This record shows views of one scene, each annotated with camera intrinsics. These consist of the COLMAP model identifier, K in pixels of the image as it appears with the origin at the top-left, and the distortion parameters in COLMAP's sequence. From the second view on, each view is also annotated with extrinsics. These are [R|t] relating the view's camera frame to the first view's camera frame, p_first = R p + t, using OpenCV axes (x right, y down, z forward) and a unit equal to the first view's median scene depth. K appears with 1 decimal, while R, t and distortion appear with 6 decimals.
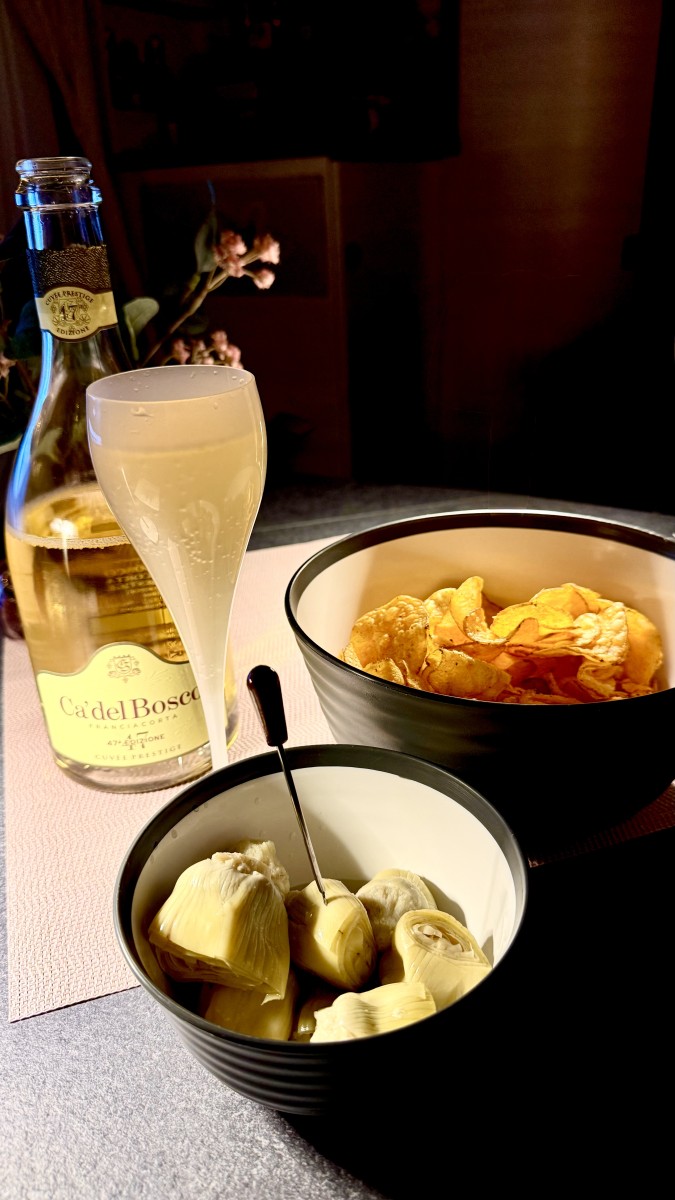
lens RADIAL K [[935.5, 0, 337.0], [0, 935.5, 599.3], [0, 0, 1]] dist [0.046190, -0.001429]
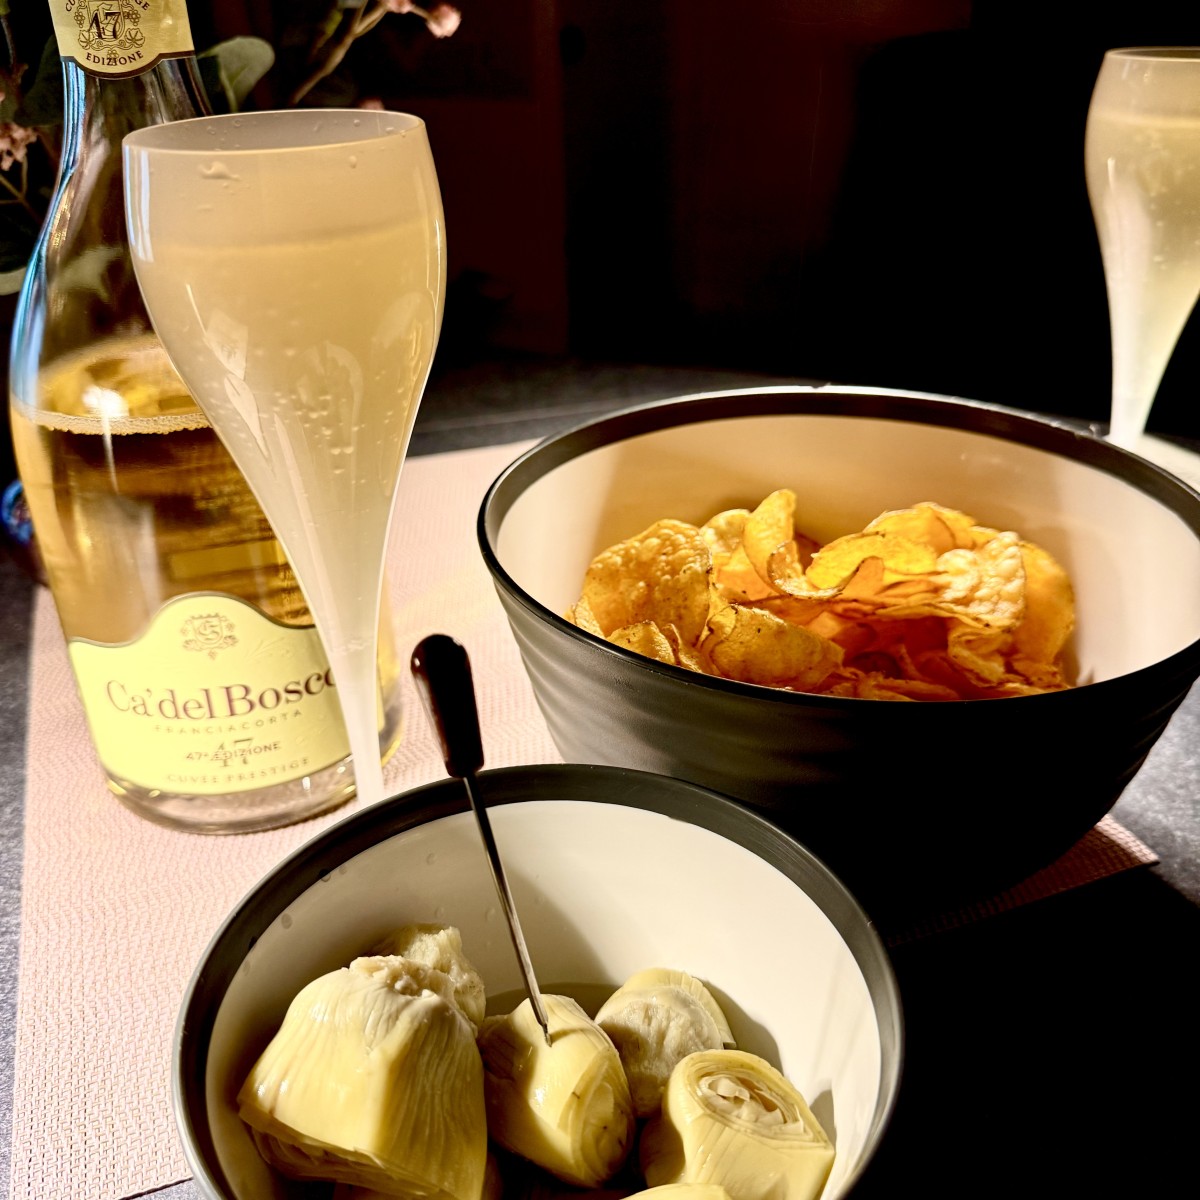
lens RADIAL K [[1239.0, 0, 608.3], [0, 1239.0, 601.3], [0, 0, 1]] dist [-0.006513, 0.000000]
pose [[0.998539, 0.004146, 0.053876, -0.013698], [-0.006803, 0.998765, 0.049218, 0.010561], [-0.053605, -0.049513, 0.997334, 0.193168]]
